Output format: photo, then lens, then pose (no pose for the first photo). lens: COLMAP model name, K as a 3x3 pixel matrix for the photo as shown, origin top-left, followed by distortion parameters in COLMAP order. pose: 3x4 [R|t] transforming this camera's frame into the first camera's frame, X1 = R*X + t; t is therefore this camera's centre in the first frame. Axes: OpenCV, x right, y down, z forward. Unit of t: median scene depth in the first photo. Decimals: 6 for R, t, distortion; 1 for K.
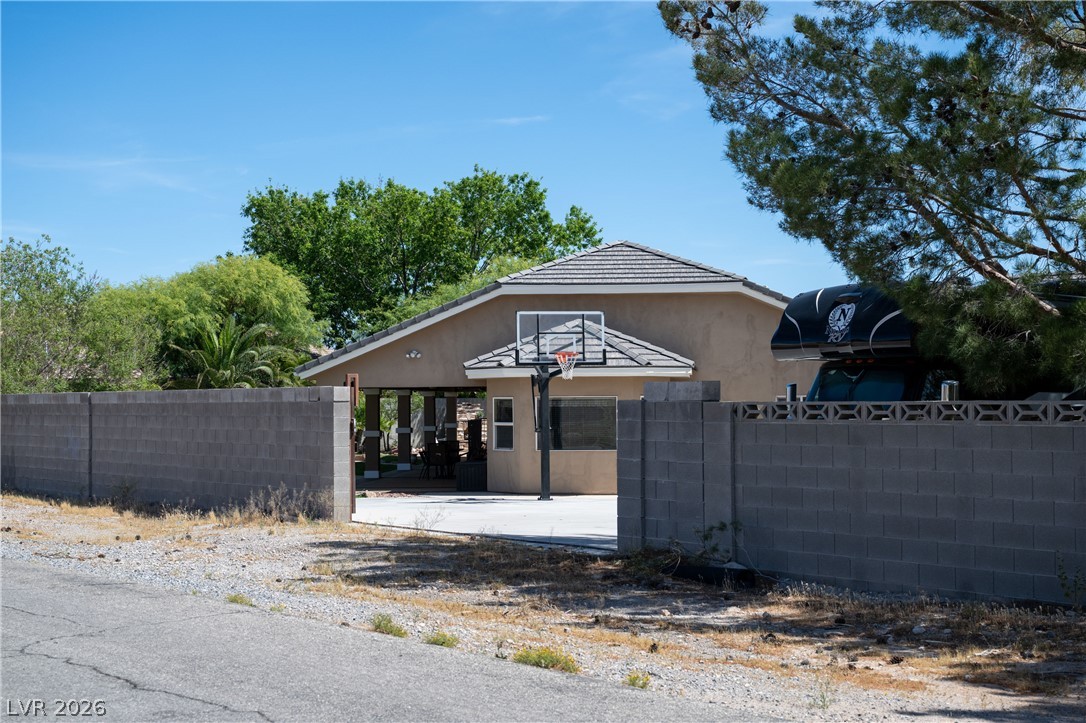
lens RADIAL K [[1726.1, 0, 543.0], [0, 1726.1, 361.5], [0, 0, 1]] dist [-0.013008, -0.012273]
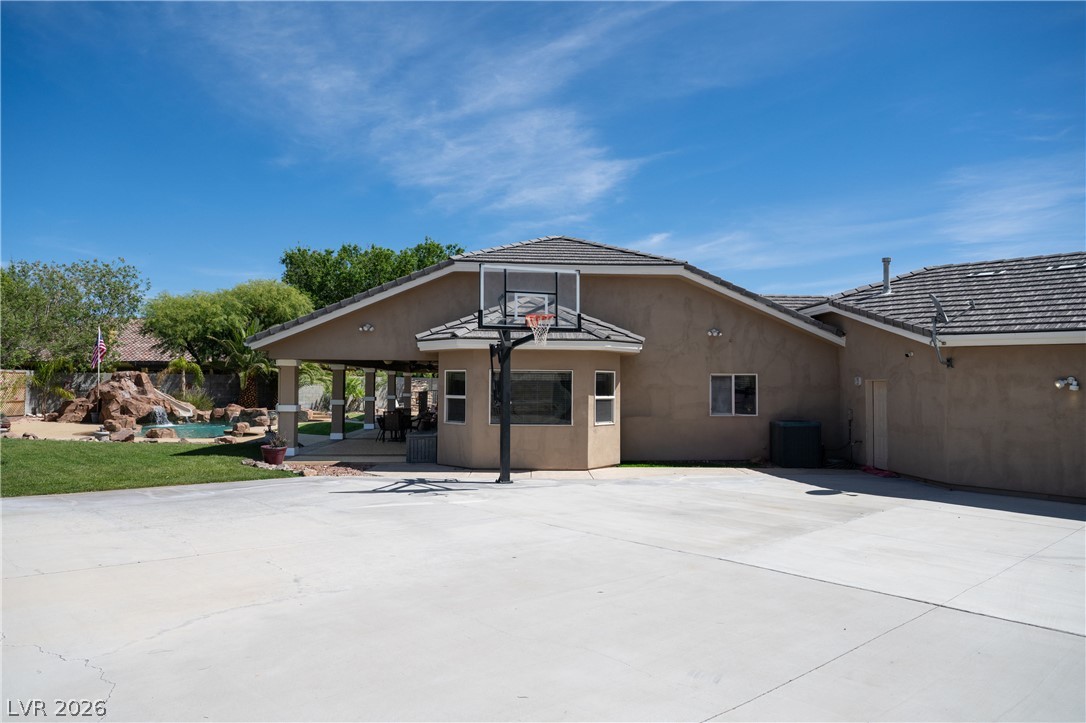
lens RADIAL K [[719.2, 0, 543.0], [0, 719.2, 361.5], [0, 0, 1]] dist [0.000712, 0.000250]
pose [[0.991707, 0.018681, 0.127155, -0.021419], [-0.017654, 0.999802, -0.009197, 0.015518], [-0.127302, 0.006876, 0.991840, 0.482849]]
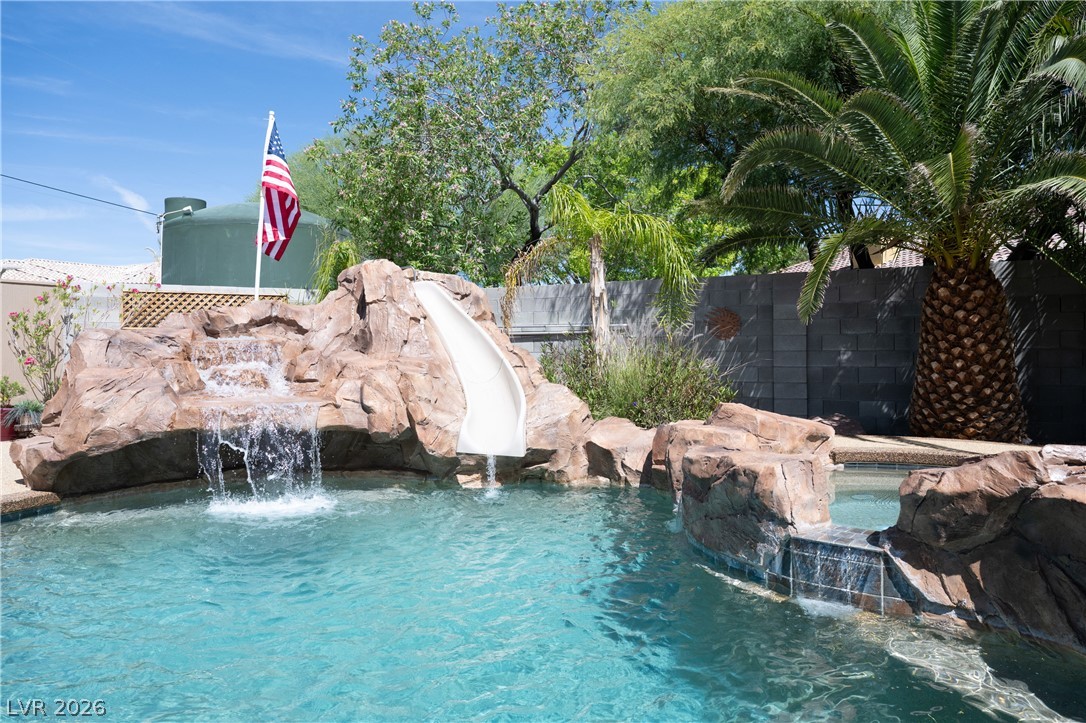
lens RADIAL K [[719.2, 0, 543.0], [0, 719.2, 361.5], [0, 0, 1]] dist [0.000712, 0.000250]
pose [[0.474304, 0.017739, -0.880182, -0.154880], [0.022410, 0.999230, 0.032214, 0.047747], [0.880076, -0.035004, 0.473541, 1.219738]]
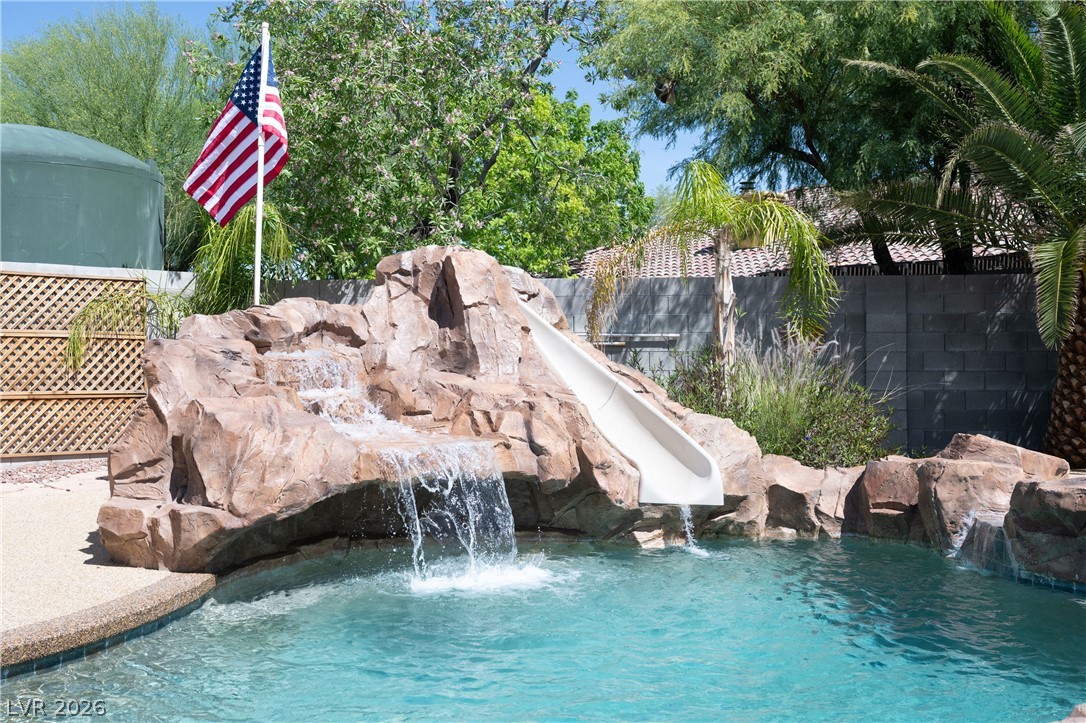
lens RADIAL K [[1126.9, 0, 543.0], [0, 1126.9, 361.5], [0, 0, 1]] dist [-0.007041, -0.005907]
pose [[0.725302, 0.010953, -0.688344, -0.181054], [0.009113, 0.999633, 0.025509, 0.042957], [0.688371, -0.024775, 0.724936, 1.126344]]
